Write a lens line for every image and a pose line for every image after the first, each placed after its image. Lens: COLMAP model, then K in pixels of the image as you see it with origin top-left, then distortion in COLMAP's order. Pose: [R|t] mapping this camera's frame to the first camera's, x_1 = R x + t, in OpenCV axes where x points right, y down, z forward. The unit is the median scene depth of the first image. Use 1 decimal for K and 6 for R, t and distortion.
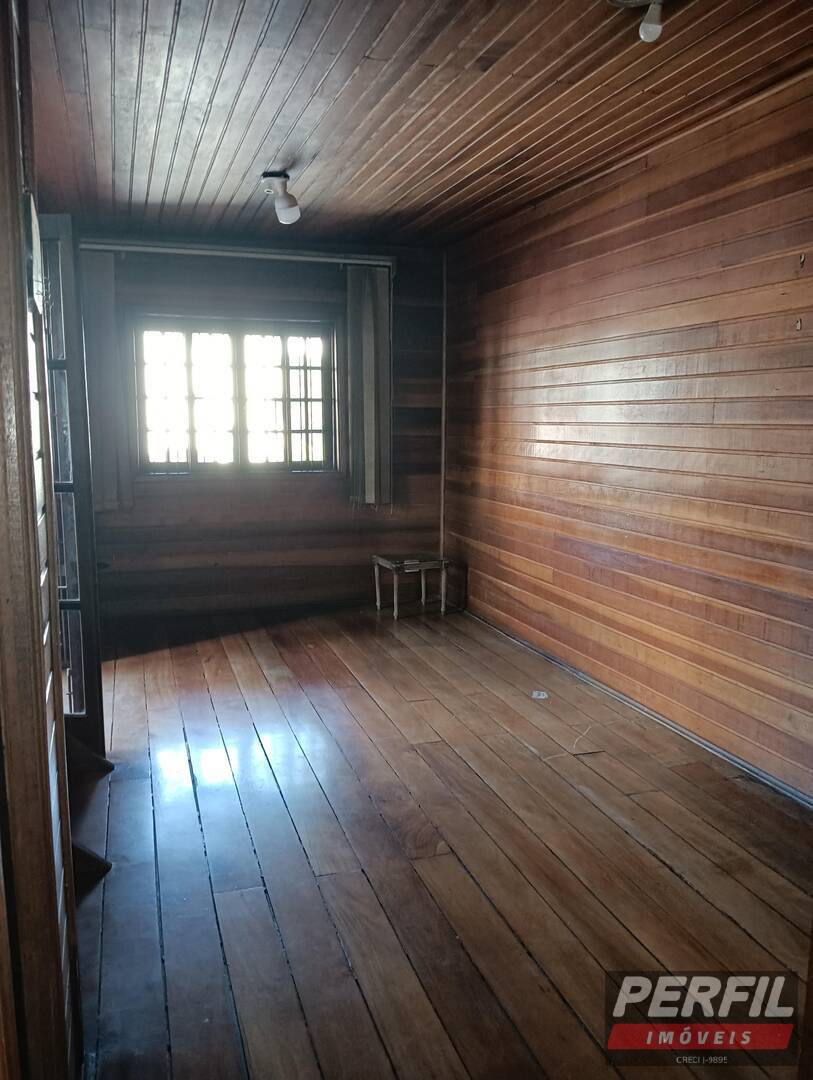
lens RADIAL K [[849.0, 0, 404.0], [0, 849.0, 540.0], [0, 0, 1]] dist [0.009545, -0.026469]
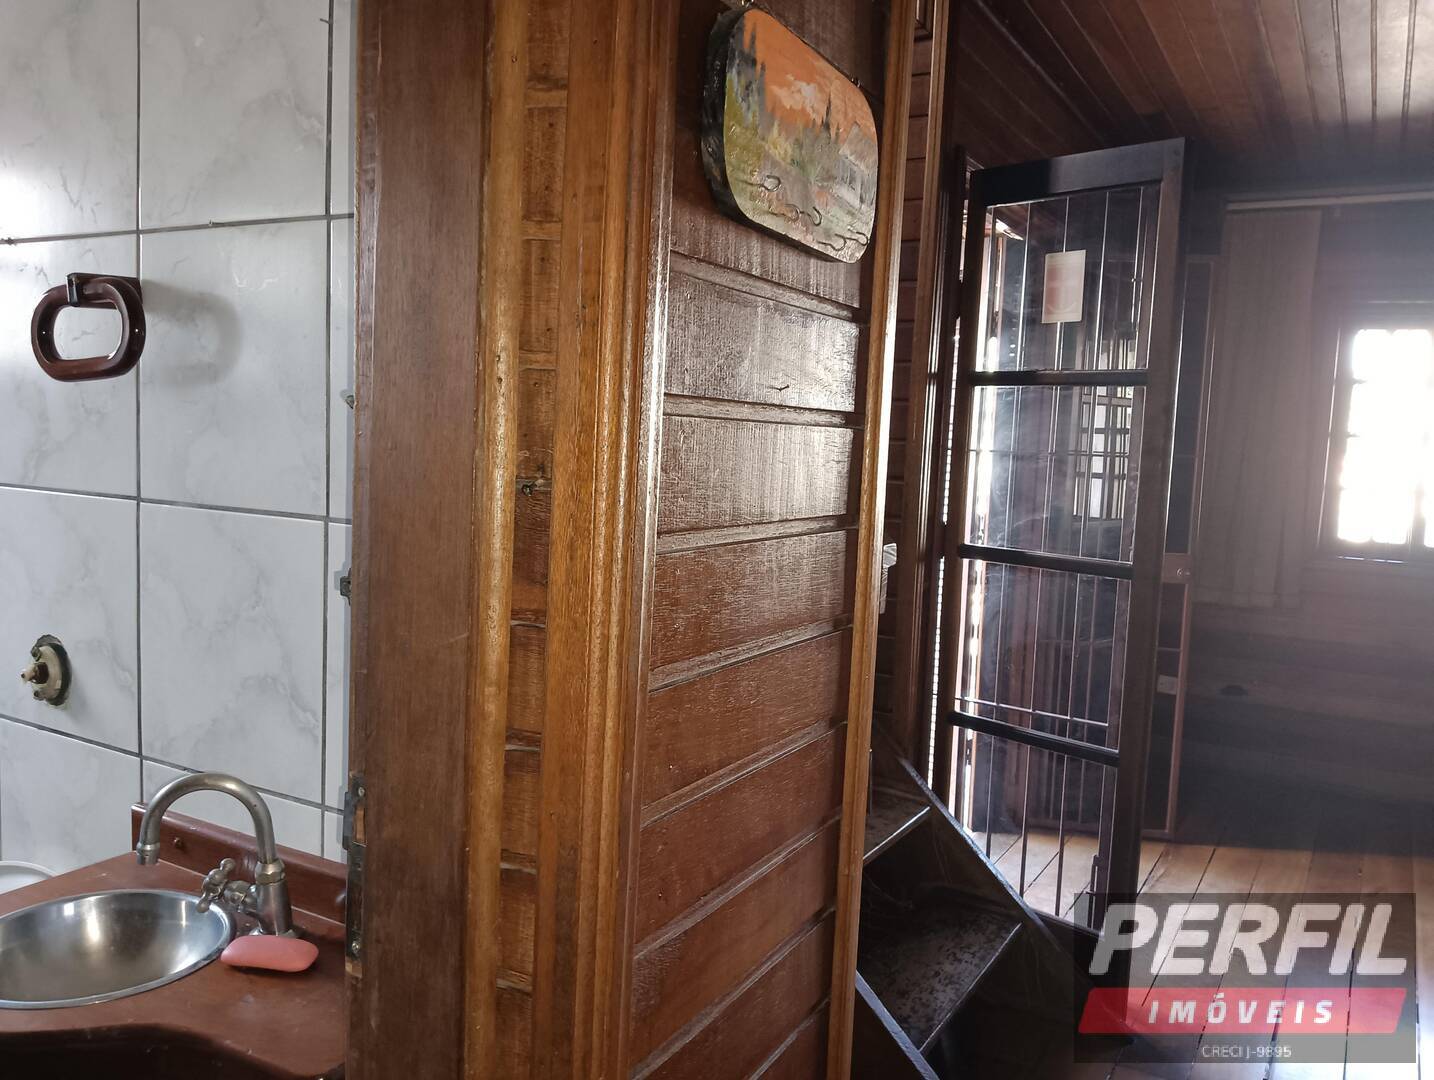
lens RADIAL K [[1127.3, 0, 716.9], [0, 1127.3, 537.2], [0, 0, 1]] dist [0.009545, -0.026469]
pose [[0.659264, 0.094183, -0.745989, 0.016150], [-0.150013, 0.988654, -0.007753, -0.022654], [0.736795, 0.117019, 0.665913, 0.146447]]
